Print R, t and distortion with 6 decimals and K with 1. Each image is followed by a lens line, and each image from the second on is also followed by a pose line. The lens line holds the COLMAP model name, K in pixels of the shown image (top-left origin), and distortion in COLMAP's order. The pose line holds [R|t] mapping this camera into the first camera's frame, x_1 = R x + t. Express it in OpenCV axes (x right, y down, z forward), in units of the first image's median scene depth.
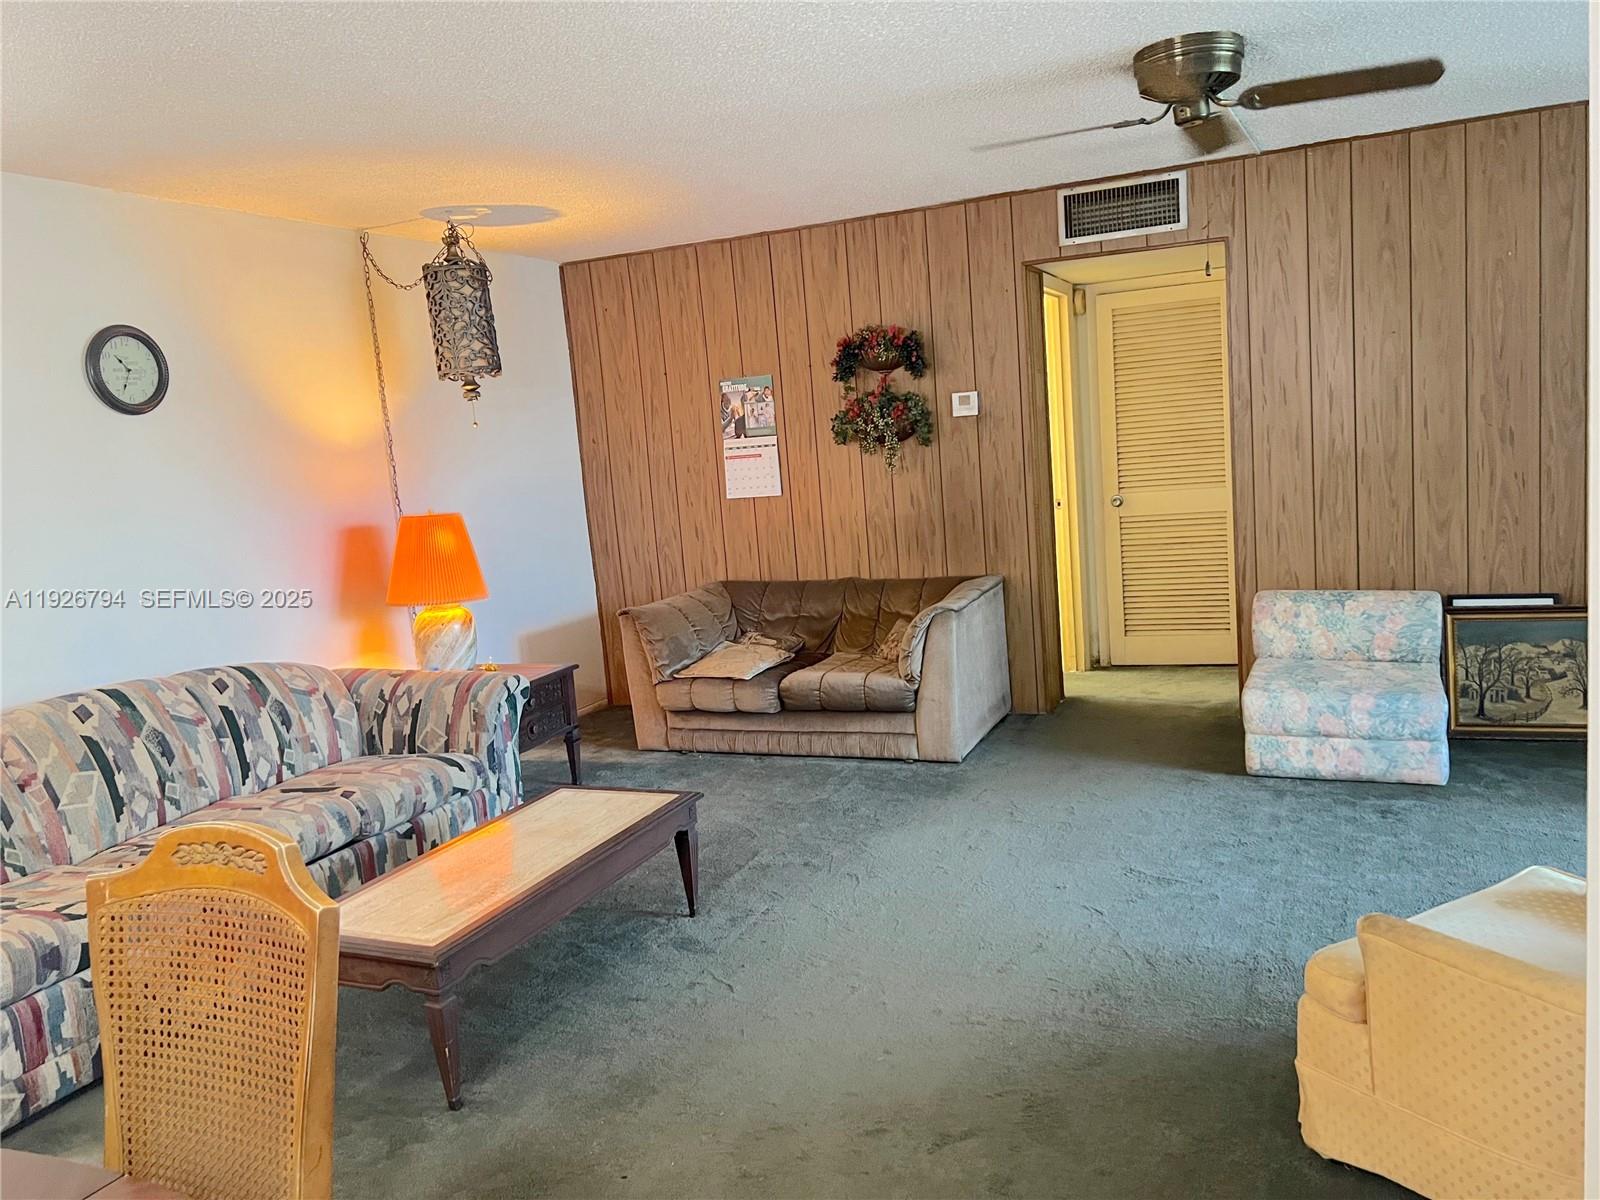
lens RADIAL K [[1183.0, 0, 800.0], [0, 1183.0, 600.0], [0, 0, 1]] dist [0.127514, -0.247931]
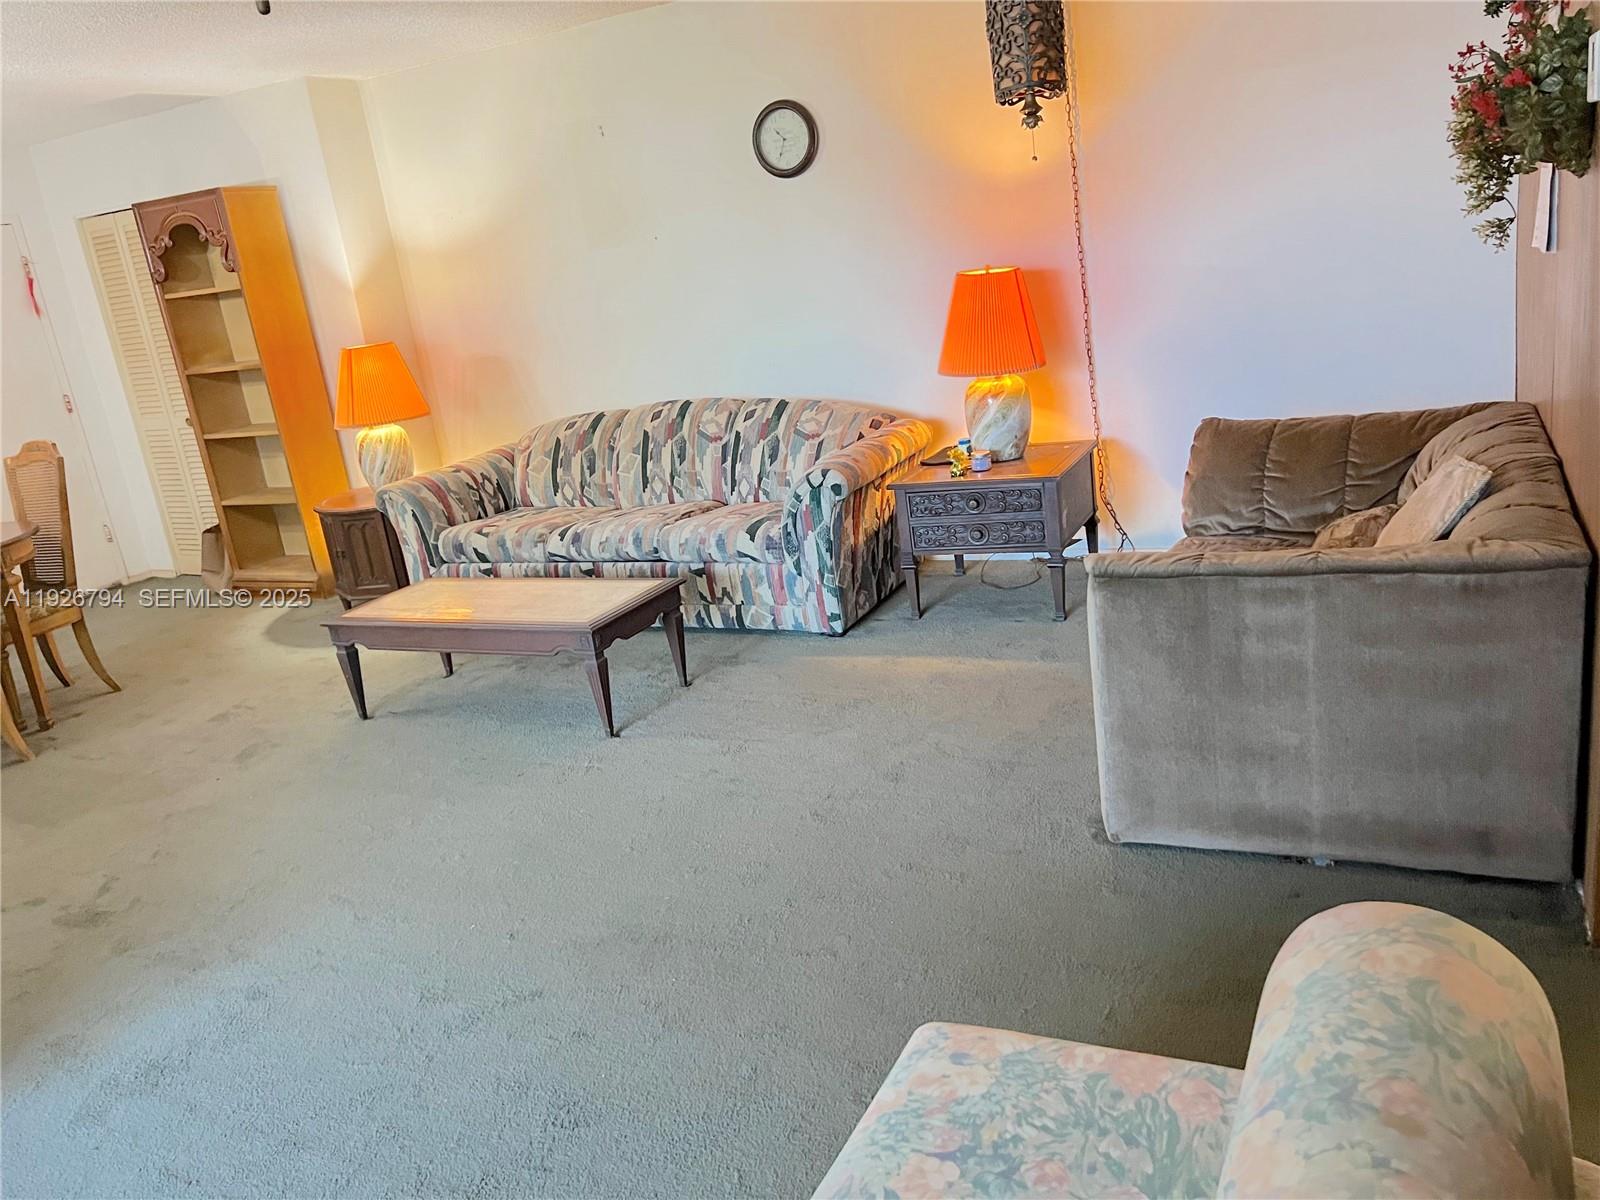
lens RADIAL K [[1217.1, 0, 800.0], [0, 1217.1, 600.0], [0, 0, 1]] dist [0.054195, -0.077869]
pose [[-0.045432, 0.363717, -0.930401, 0.819335], [0.002105, 0.931395, 0.364003, -0.224920], [0.998965, 0.014579, -0.043081, 1.157995]]
